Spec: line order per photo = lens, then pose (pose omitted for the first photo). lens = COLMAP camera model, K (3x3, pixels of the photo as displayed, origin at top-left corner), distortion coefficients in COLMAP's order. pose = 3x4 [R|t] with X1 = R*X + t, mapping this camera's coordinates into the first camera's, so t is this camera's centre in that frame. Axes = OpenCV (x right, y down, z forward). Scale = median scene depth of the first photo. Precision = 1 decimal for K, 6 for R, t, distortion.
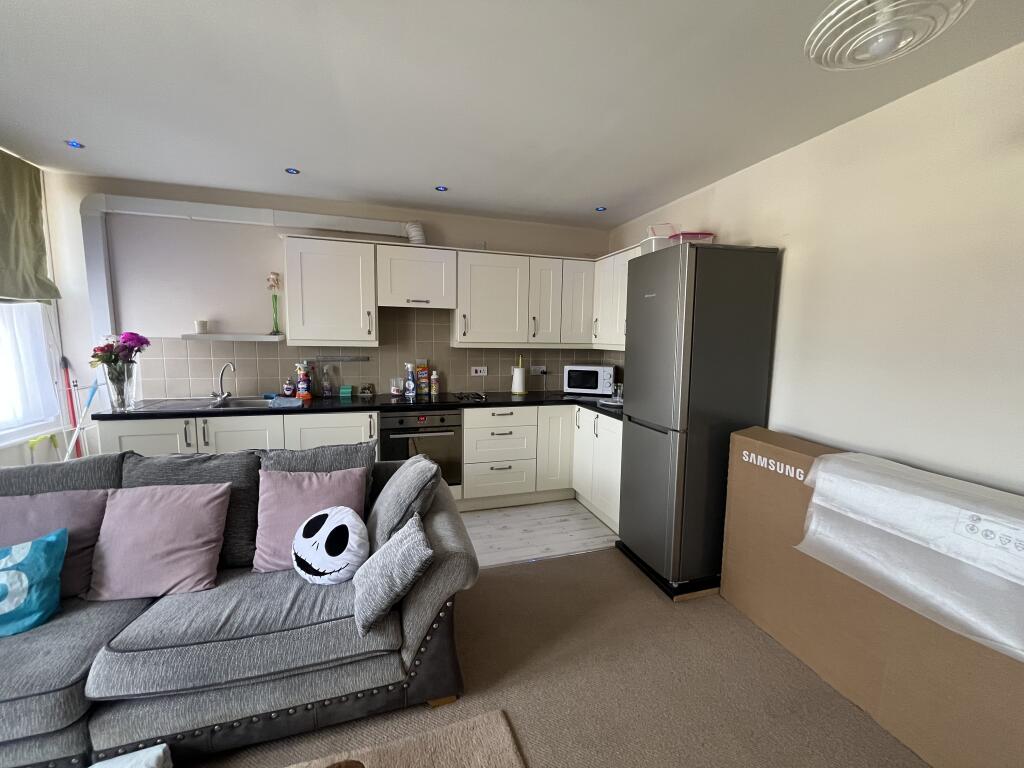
lens RADIAL K [[410.6, 0, 516.9], [0, 410.6, 383.6], [0, 0, 1]] dist [-0.001638, -0.001106]
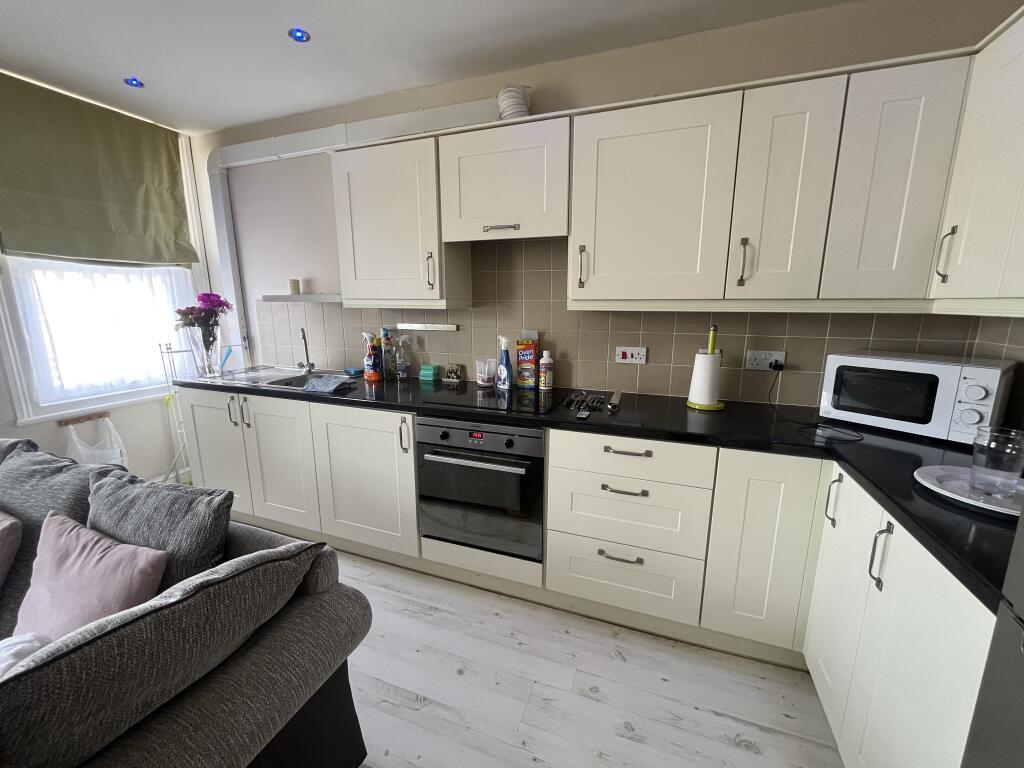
lens RADIAL K [[410.6, 0, 516.9], [0, 410.6, 383.6], [0, 0, 1]] dist [-0.001638, -0.001106]
pose [[0.784140, 0.104288, -0.611758, 0.139398], [-0.058776, 0.993828, 0.094082, -0.038755], [0.617794, -0.037817, 0.785430, 0.532601]]
